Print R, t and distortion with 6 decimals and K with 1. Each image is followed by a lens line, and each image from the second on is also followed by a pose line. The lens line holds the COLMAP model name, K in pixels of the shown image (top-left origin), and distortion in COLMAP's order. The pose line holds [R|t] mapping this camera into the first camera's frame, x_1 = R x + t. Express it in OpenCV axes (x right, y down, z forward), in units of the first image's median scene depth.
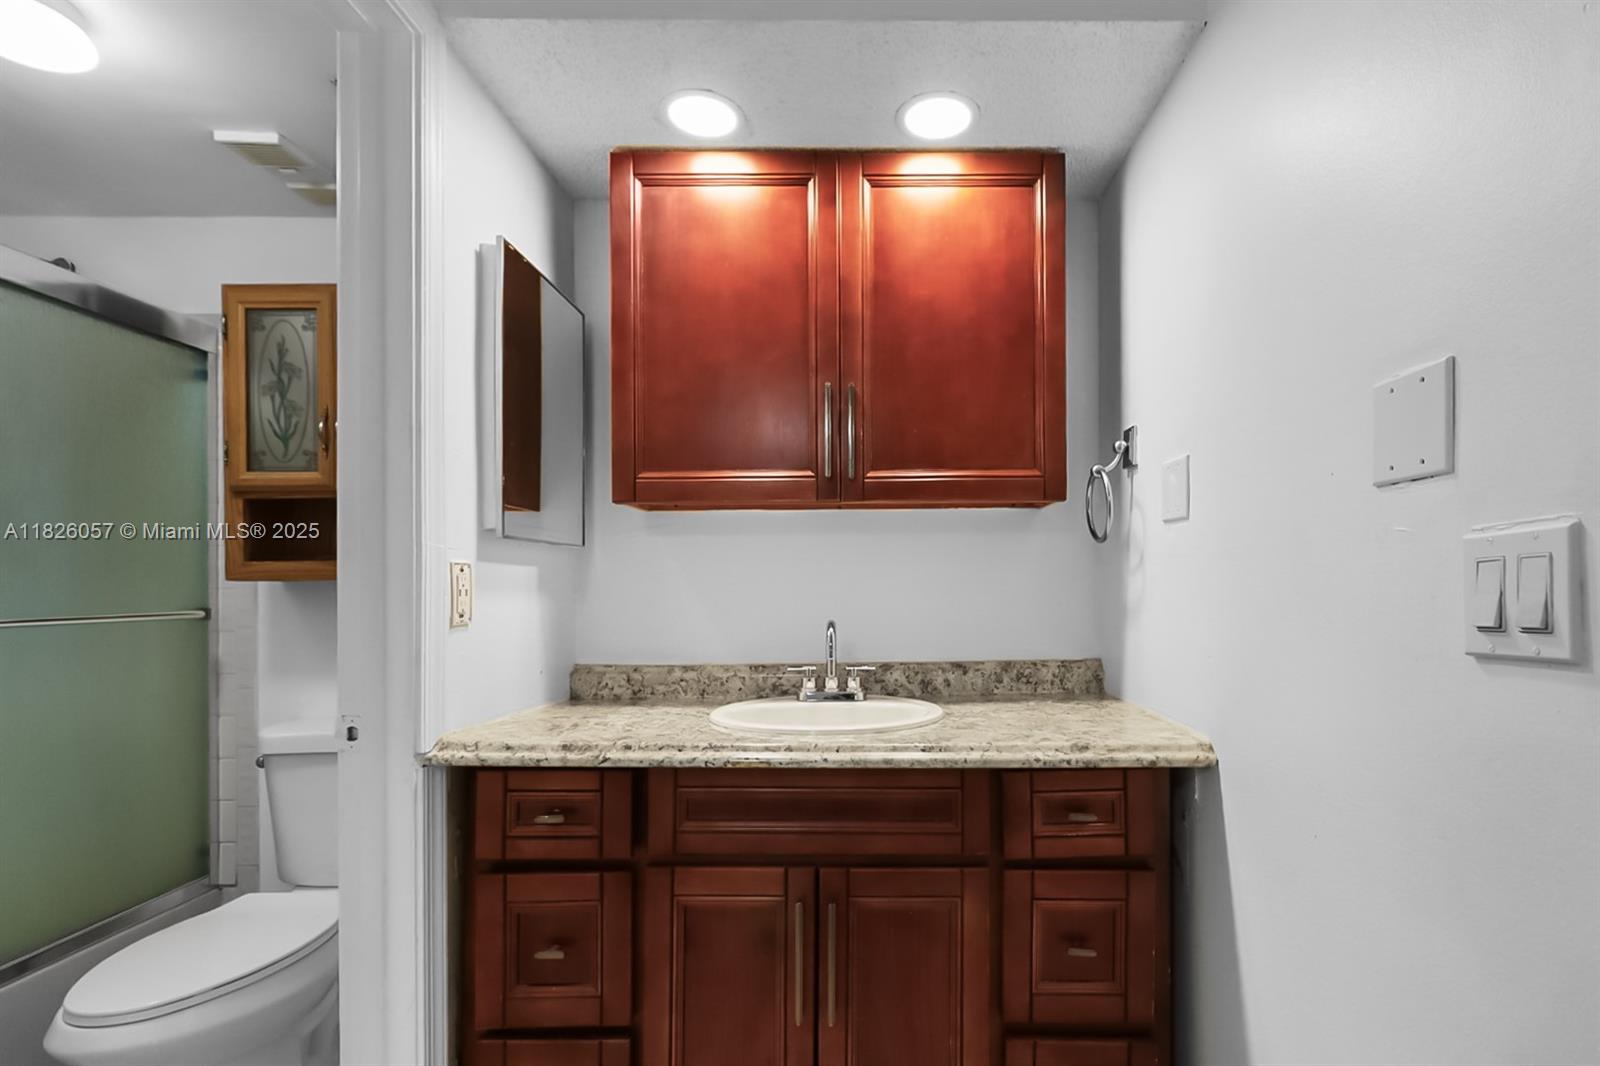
lens RADIAL K [[770.1, 0, 886.3], [0, 770.1, 581.0], [0, 0, 1]] dist [0.001084, 0.000227]
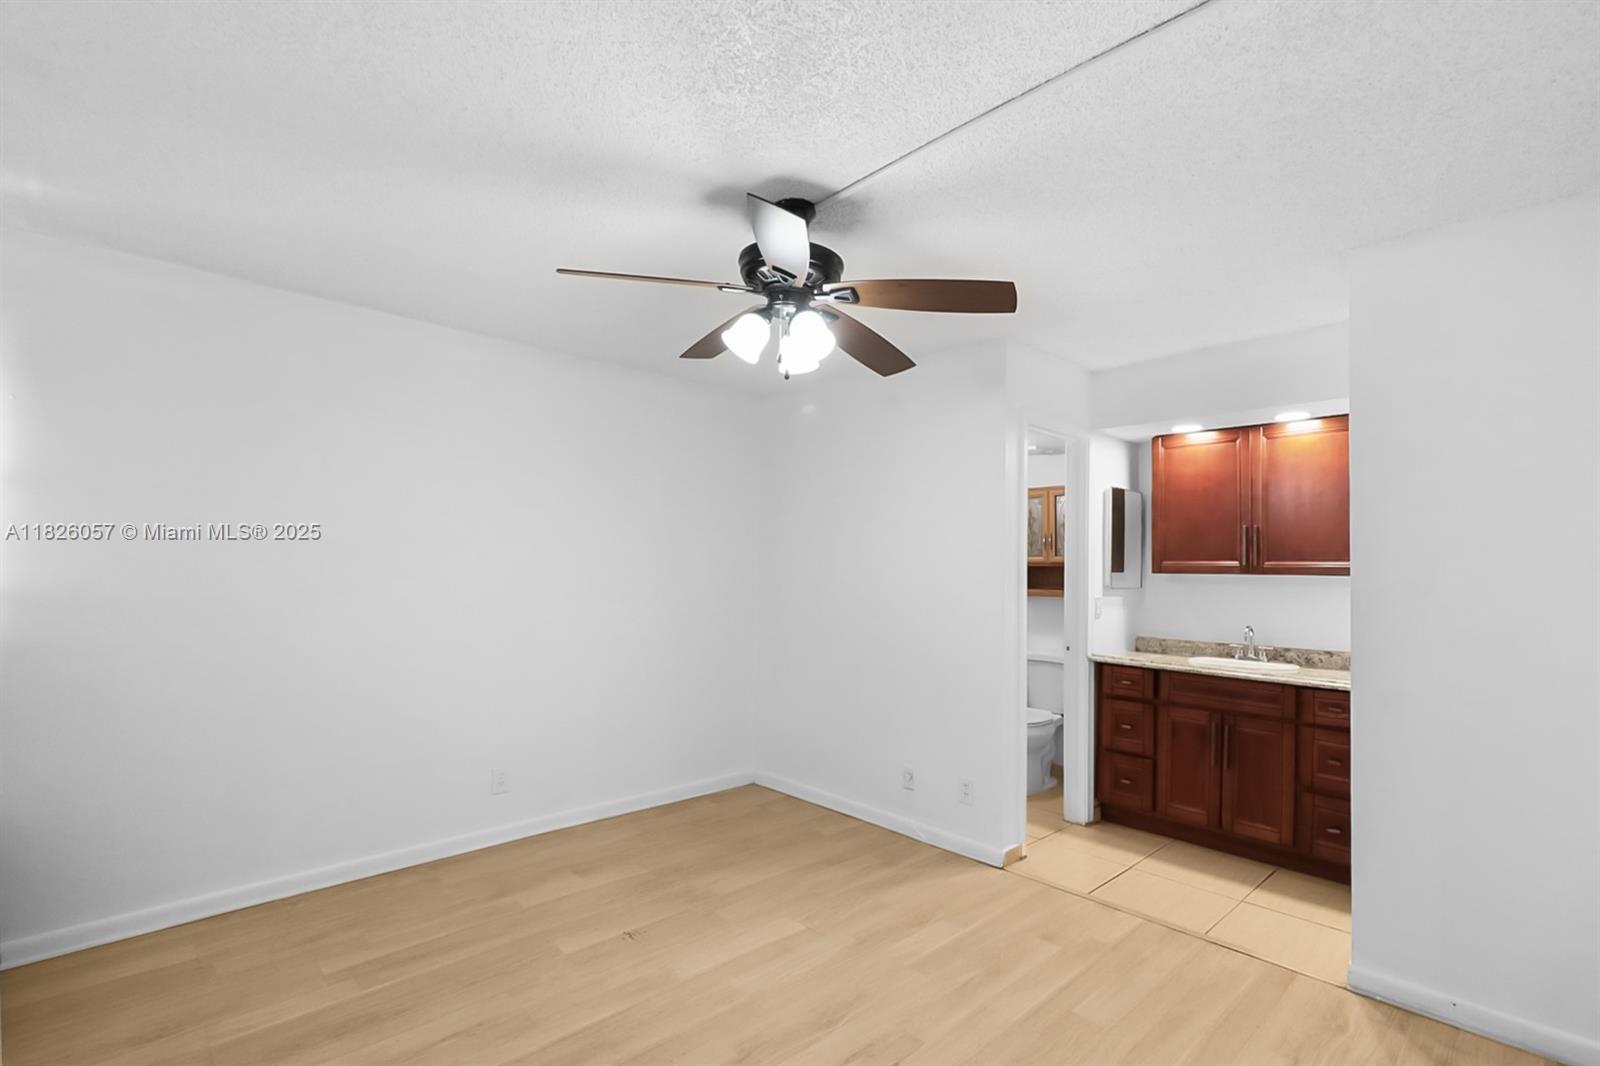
lens RADIAL K [[737.8, 0, 803.9], [0, 737.8, 544.0], [0, 0, 1]] dist [-0.000369, -0.000062]
pose [[0.676350, -0.007939, -0.736537, 0.672337], [-0.019699, 0.999389, -0.028861, -0.105061], [0.736317, 0.034029, 0.675781, -1.520785]]
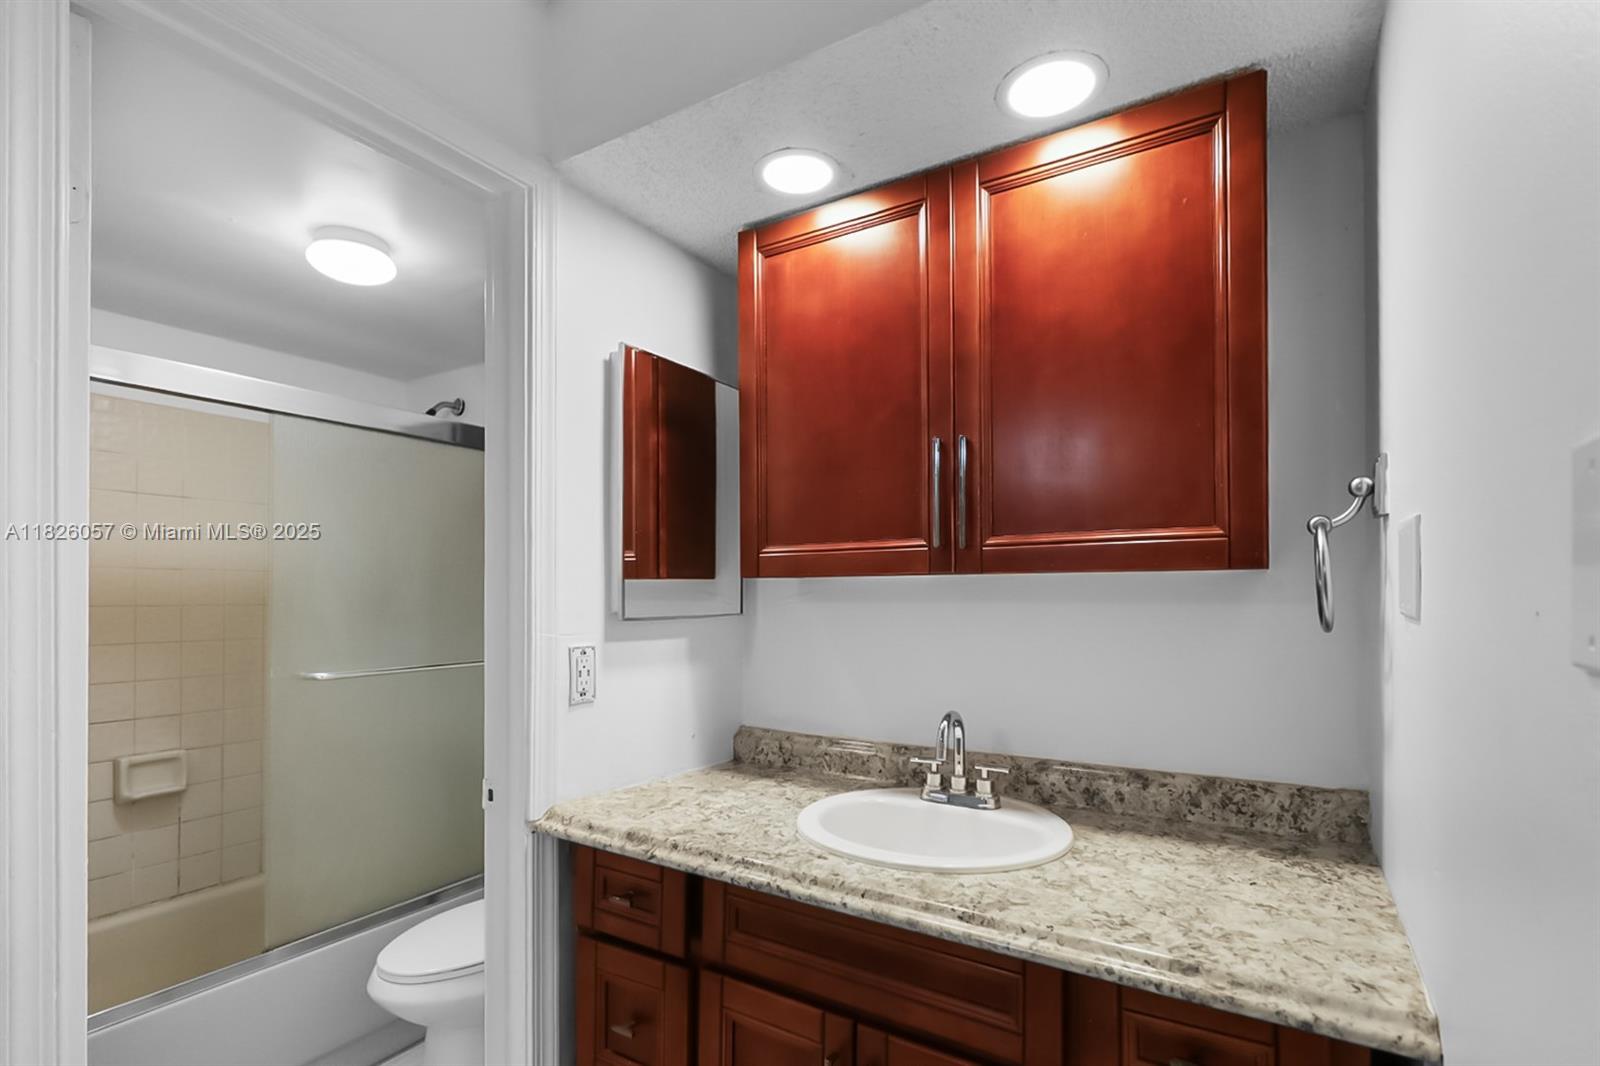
lens RADIAL K [[766.6, 0, 800.9], [0, 766.6, 587.9], [0, 0, 1]] dist [-0.001070, 0.000332]
pose [[0.843268, -0.001715, -0.537491, 0.251714], [0.000521, 0.999997, -0.002375, -0.086385], [0.537493, 0.001723, 0.843266, 0.195346]]
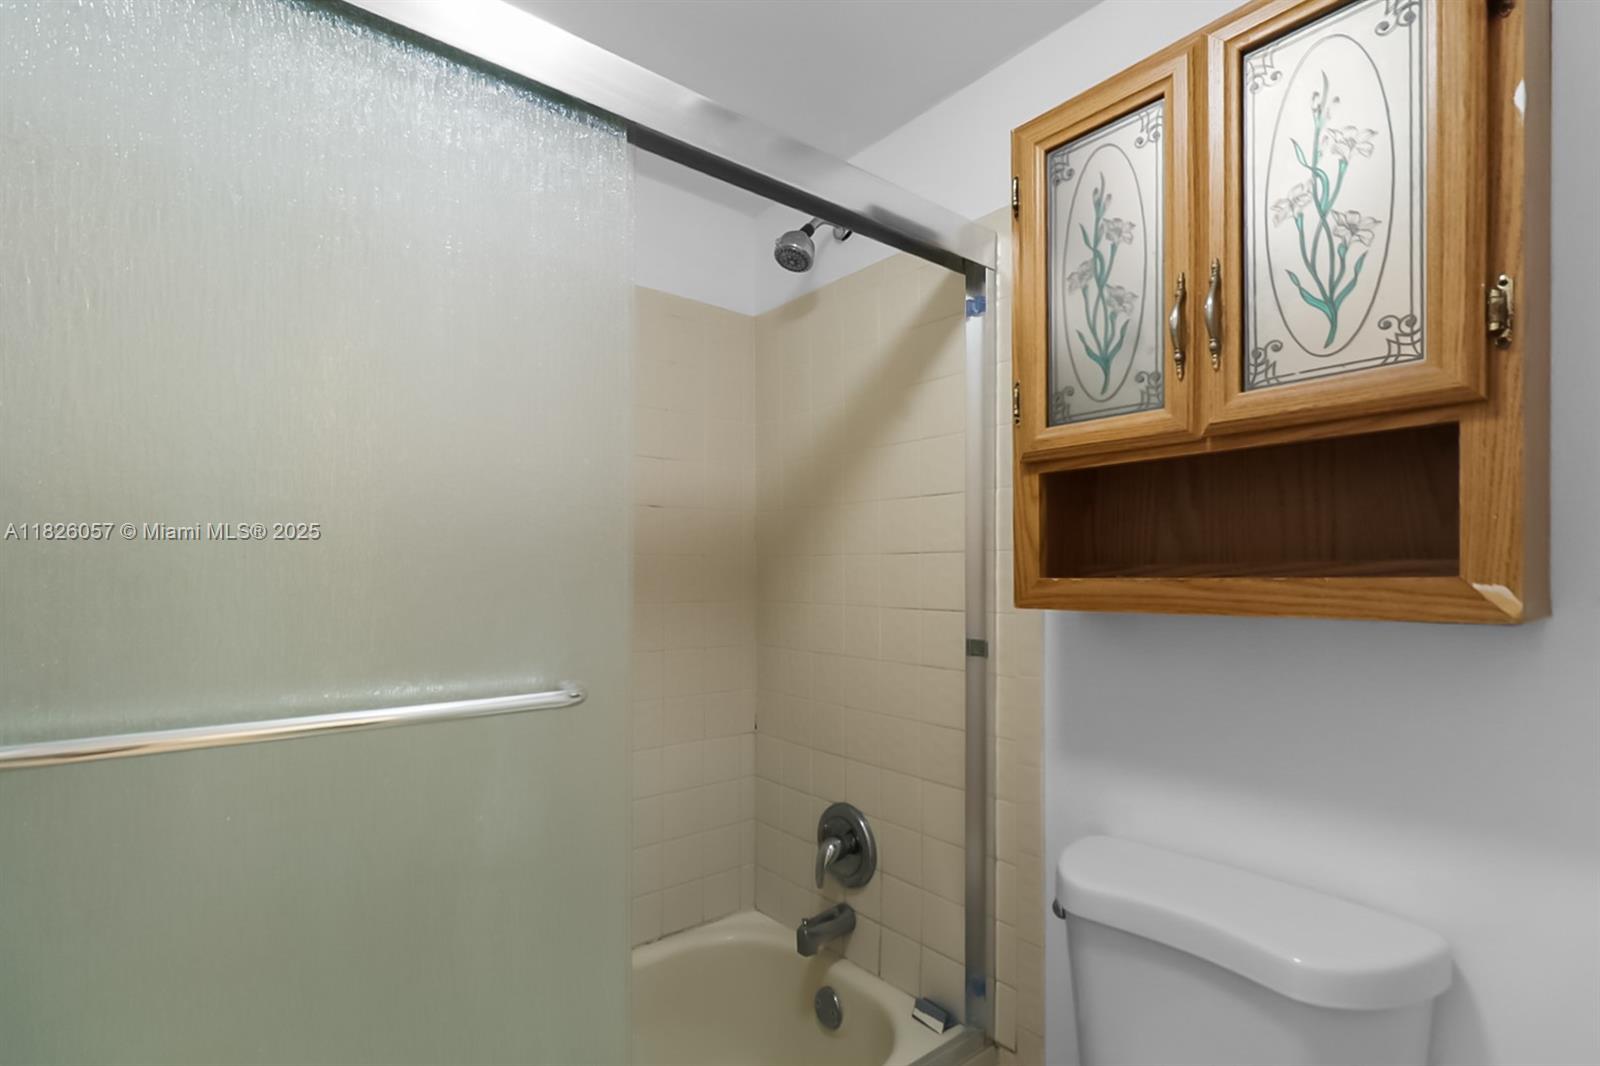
lens RADIAL K [[761.4, 0, 802.2], [0, 761.4, 570.9], [0, 0, 1]] dist [-0.000220, -0.000095]
pose [[0.627840, 0.007304, -0.778308, -0.544150], [0.001444, 0.999943, 0.010548, -0.040948], [0.778341, -0.007746, 0.627794, 0.537374]]
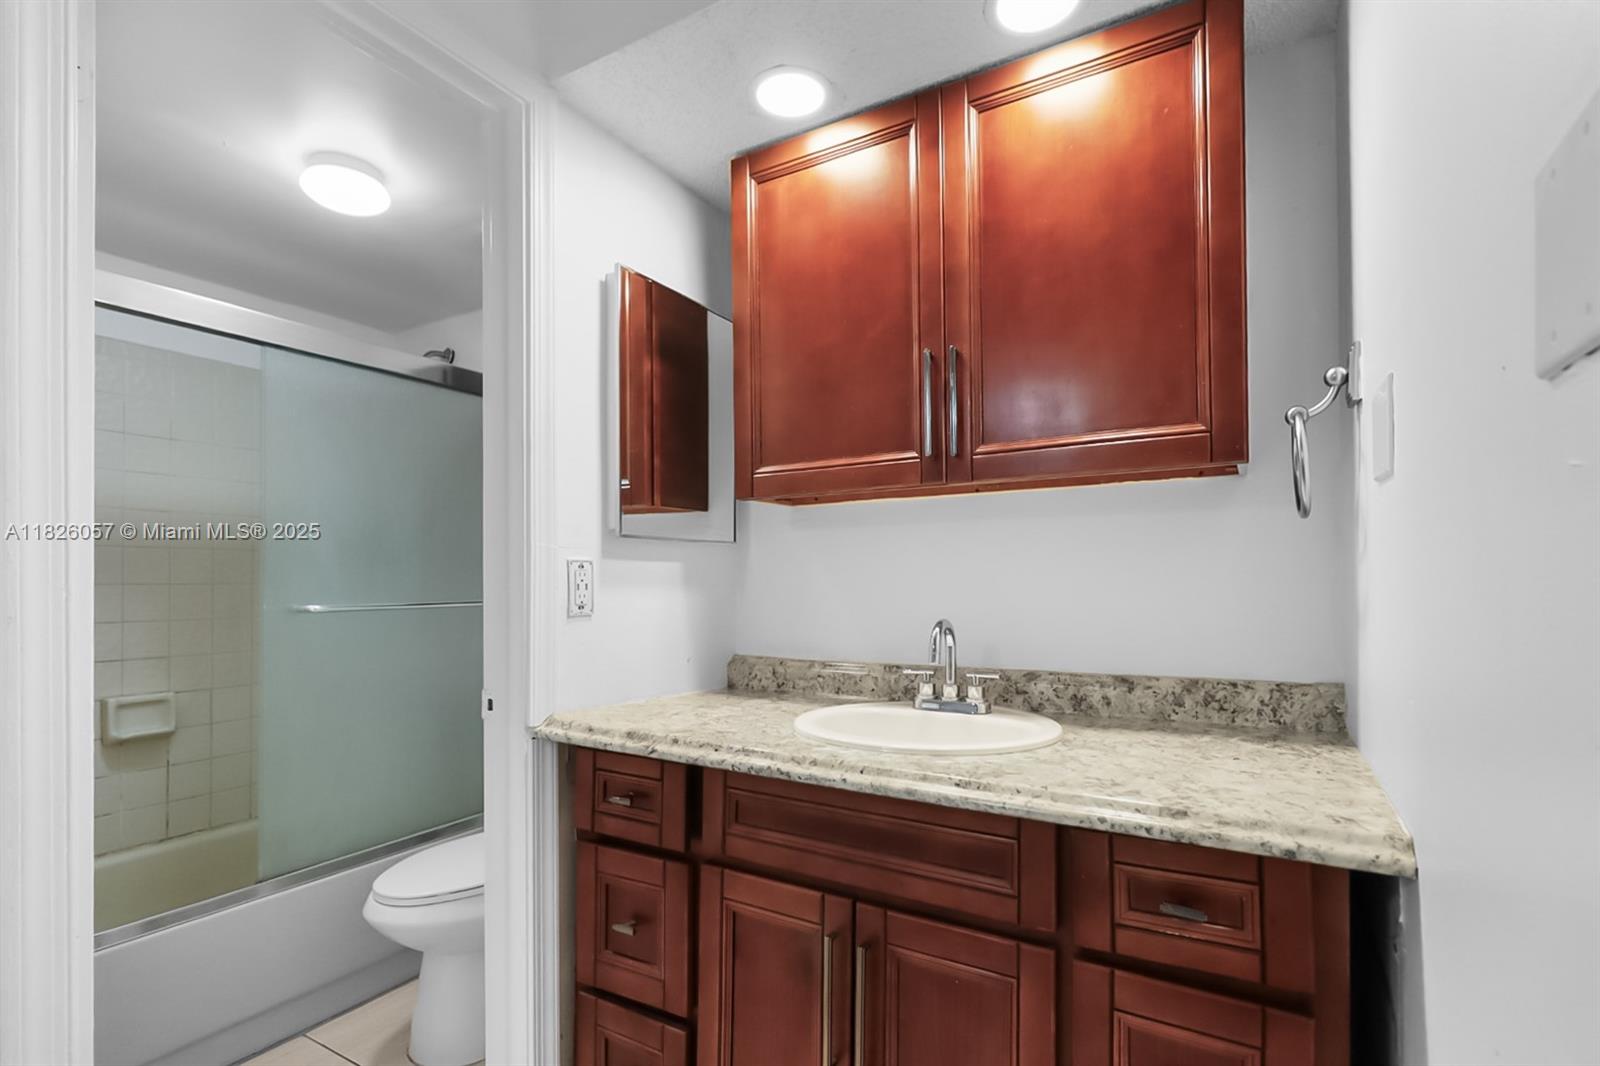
lens RADIAL K [[761.4, 0, 802.2], [0, 761.4, 570.9], [0, 0, 1]] dist [-0.000220, -0.000095]
pose [[0.855681, -0.007038, -0.517456, 0.246522], [0.005209, 0.999974, -0.004988, -0.000807], [0.517477, 0.001573, 0.855696, 0.177460]]
